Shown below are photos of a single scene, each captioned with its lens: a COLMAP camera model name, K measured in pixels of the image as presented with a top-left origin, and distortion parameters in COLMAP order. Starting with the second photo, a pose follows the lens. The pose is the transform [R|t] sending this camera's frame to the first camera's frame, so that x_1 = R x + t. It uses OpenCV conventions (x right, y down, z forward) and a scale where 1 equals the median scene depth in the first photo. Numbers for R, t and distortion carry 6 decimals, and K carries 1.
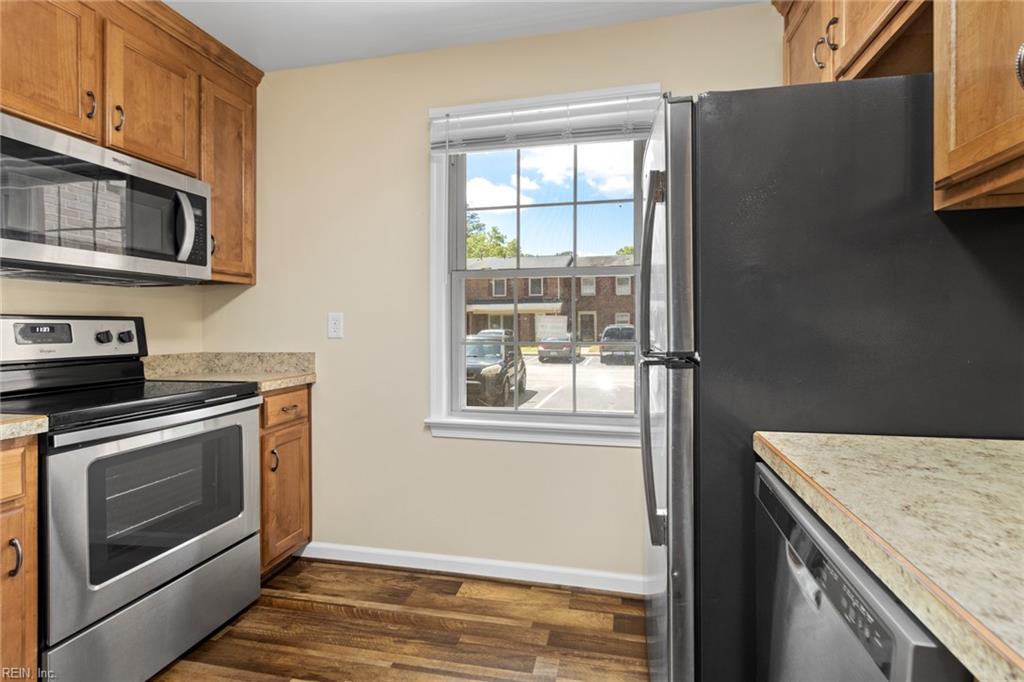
lens RADIAL K [[492.1, 0, 500.7], [0, 492.1, 325.2], [0, 0, 1]] dist [0.002663, 0.000404]
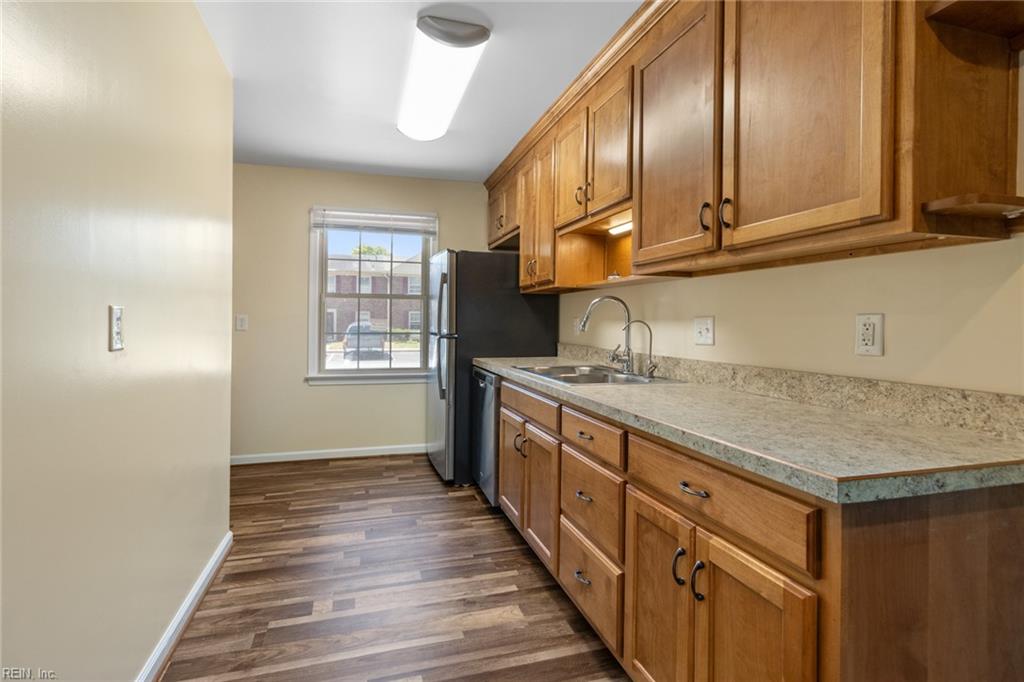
lens RADIAL K [[486.5, 0, 570.1], [0, 486.5, 325.3], [0, 0, 1]] dist [-0.003538, -0.000288]
pose [[0.787713, 0.010354, 0.615956, -0.557632], [-0.012610, 0.999920, -0.000682, -0.002832], [-0.615914, -0.007231, 0.787780, -1.119363]]
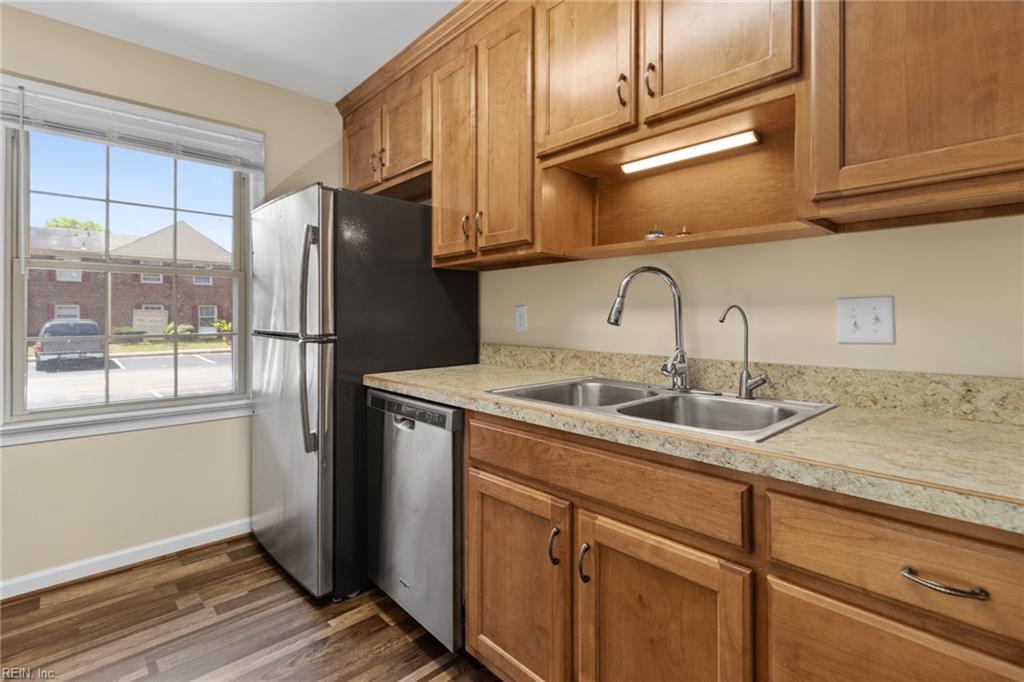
lens RADIAL K [[484.2, 0, 539.0], [0, 484.2, 316.3], [0, 0, 1]] dist [-0.000050, 0.000411]
pose [[0.507661, 0.004732, 0.861544, -0.436254], [0.001964, 0.999976, -0.006650, 0.003354], [-0.861555, 0.005068, 0.507639, -0.304281]]
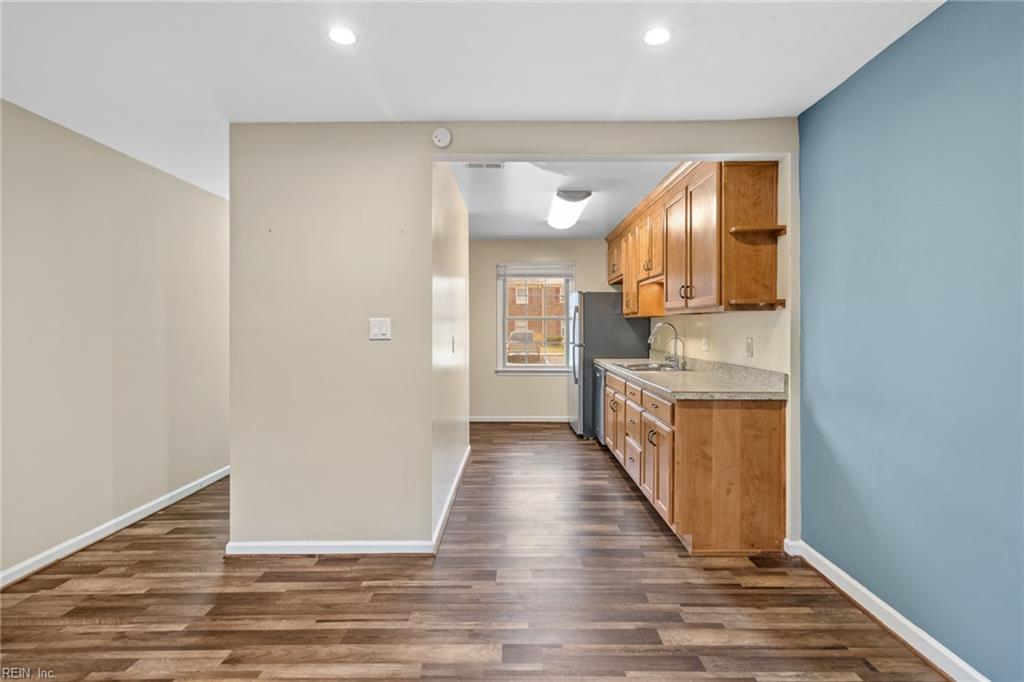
lens RADIAL K [[512.2, 0, 513.3], [0, 512.2, 330.7], [0, 0, 1]] dist [0.032609, 0.000192]
pose [[0.969181, 0.000556, 0.246349, -0.945388], [-0.001549, 0.999991, 0.003839, -0.056997], [-0.246345, -0.004102, 0.969174, -2.315869]]
